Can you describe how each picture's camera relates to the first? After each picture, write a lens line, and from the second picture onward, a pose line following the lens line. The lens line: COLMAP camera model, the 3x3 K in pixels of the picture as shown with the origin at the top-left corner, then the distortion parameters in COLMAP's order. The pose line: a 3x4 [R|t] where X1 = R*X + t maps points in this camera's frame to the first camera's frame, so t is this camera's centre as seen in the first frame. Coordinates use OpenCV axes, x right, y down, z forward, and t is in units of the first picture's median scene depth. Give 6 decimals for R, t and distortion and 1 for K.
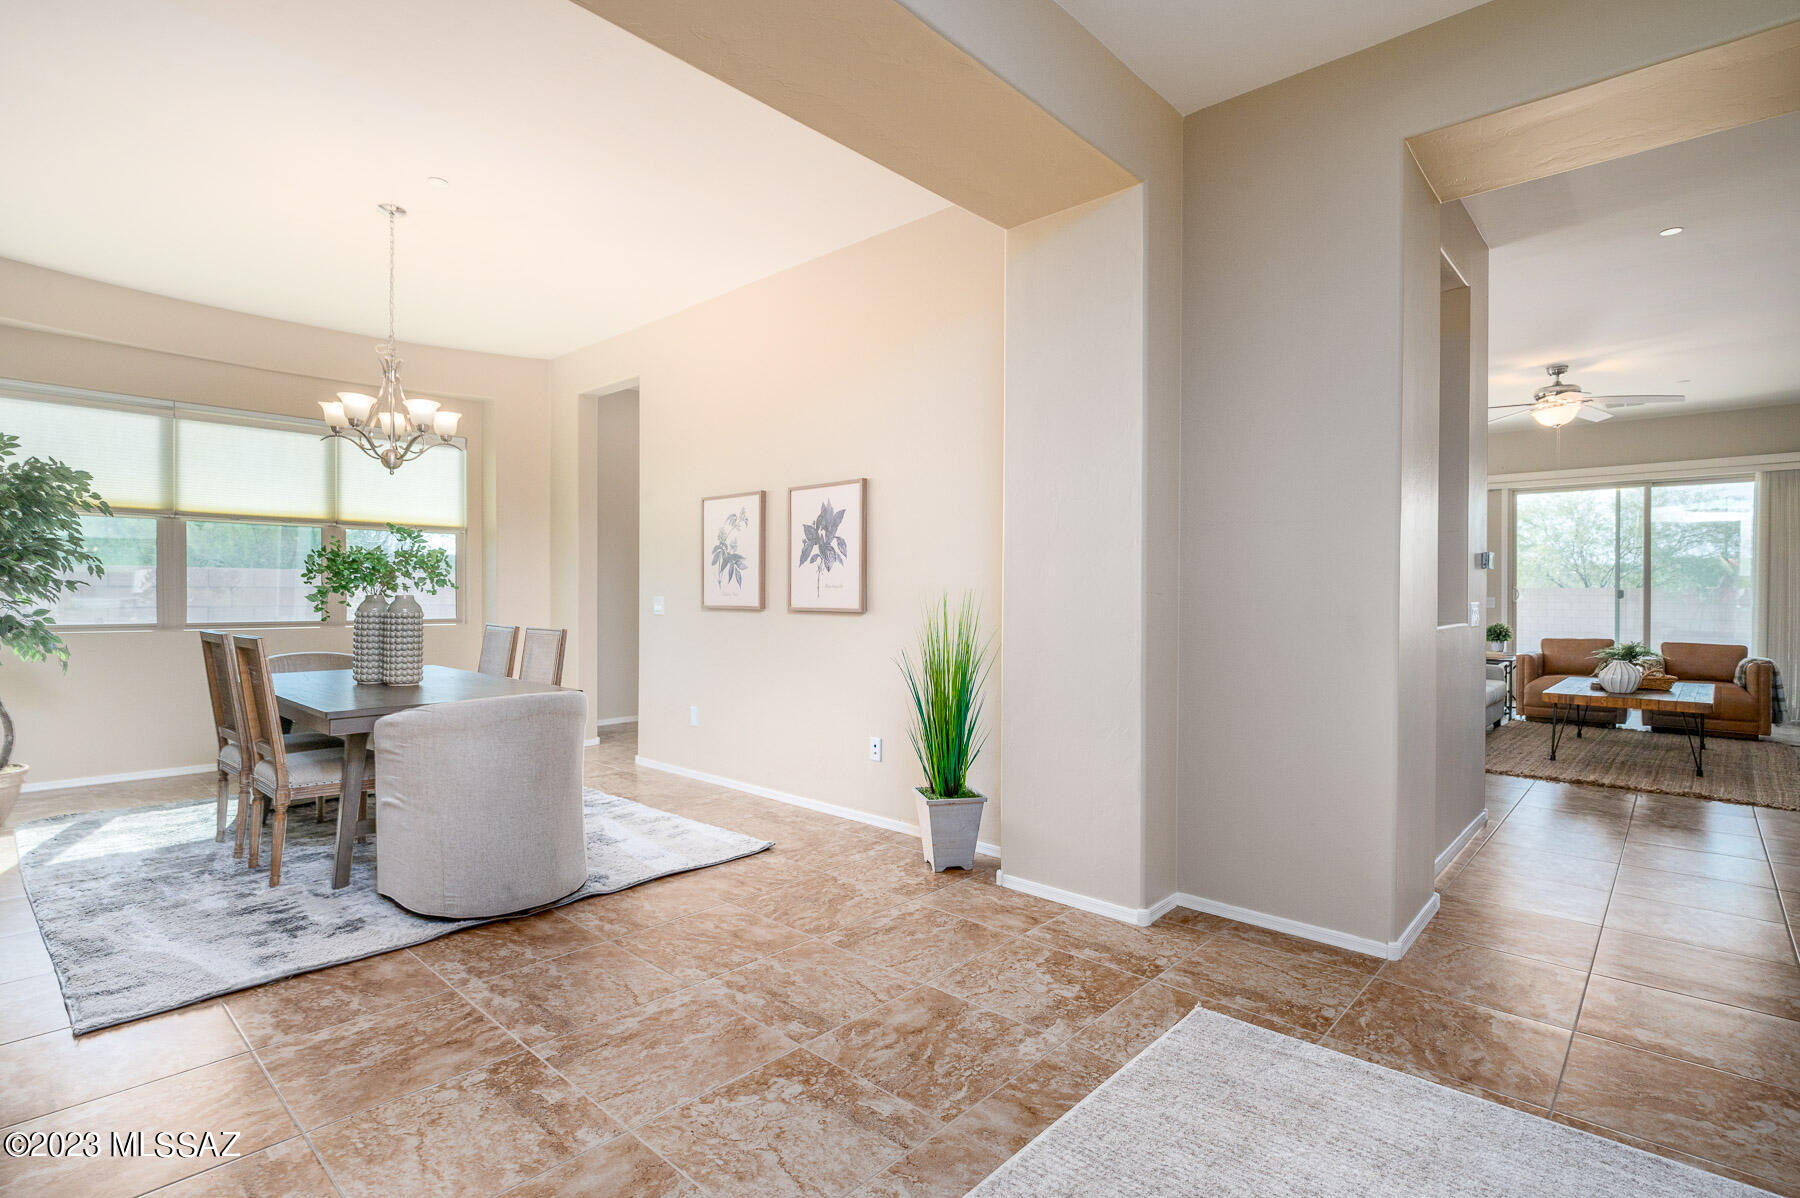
lens RADIAL K [[867.4, 0, 900.9], [0, 867.4, 597.1], [0, 0, 1]] dist [-0.000773, -0.001554]
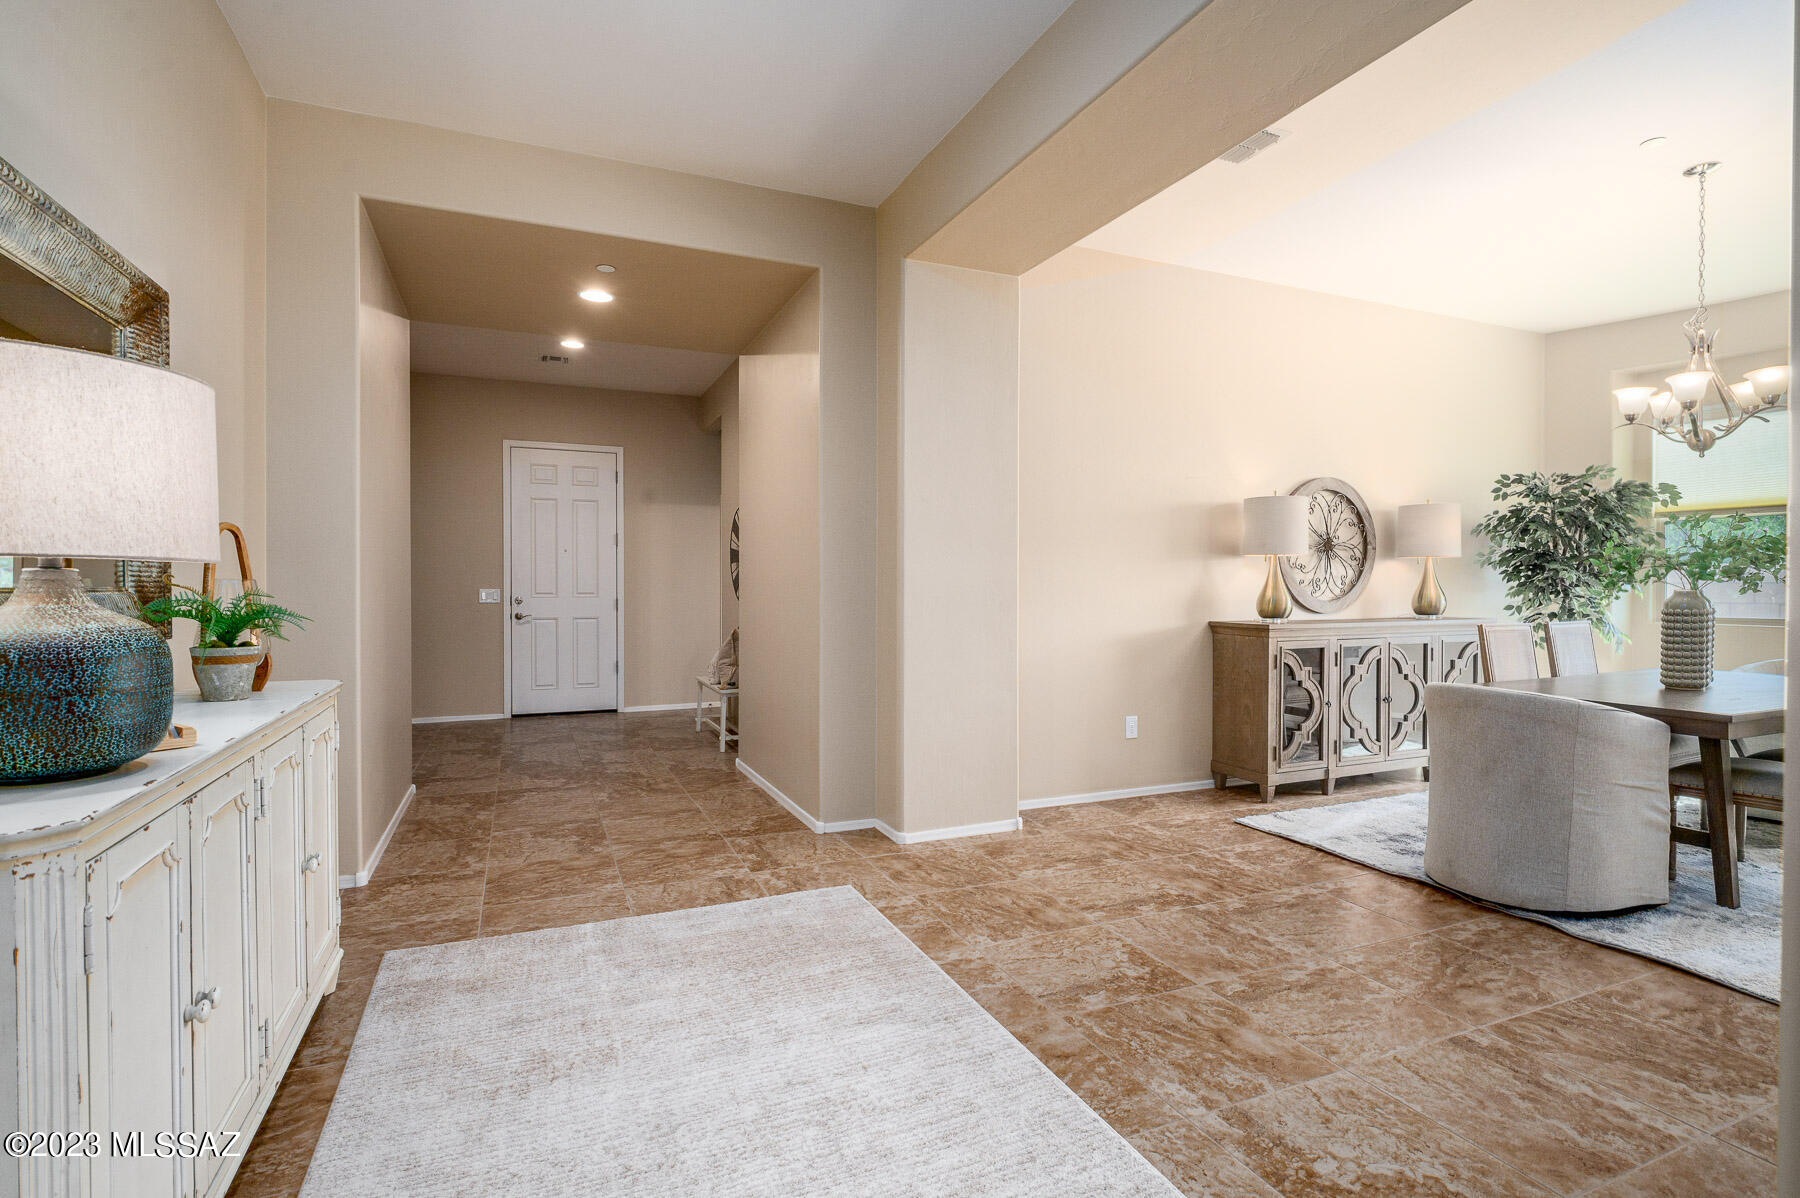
lens RADIAL K [[867.4, 0, 904.7], [0, 867.4, 599.8], [0, 0, 1]] dist [-0.000773, -0.001554]
pose [[-0.402985, 0.008423, -0.915168, 1.032107], [-0.008606, 0.999879, 0.012992, 0.000078], [0.915166, 0.013112, -0.402863, 1.047415]]
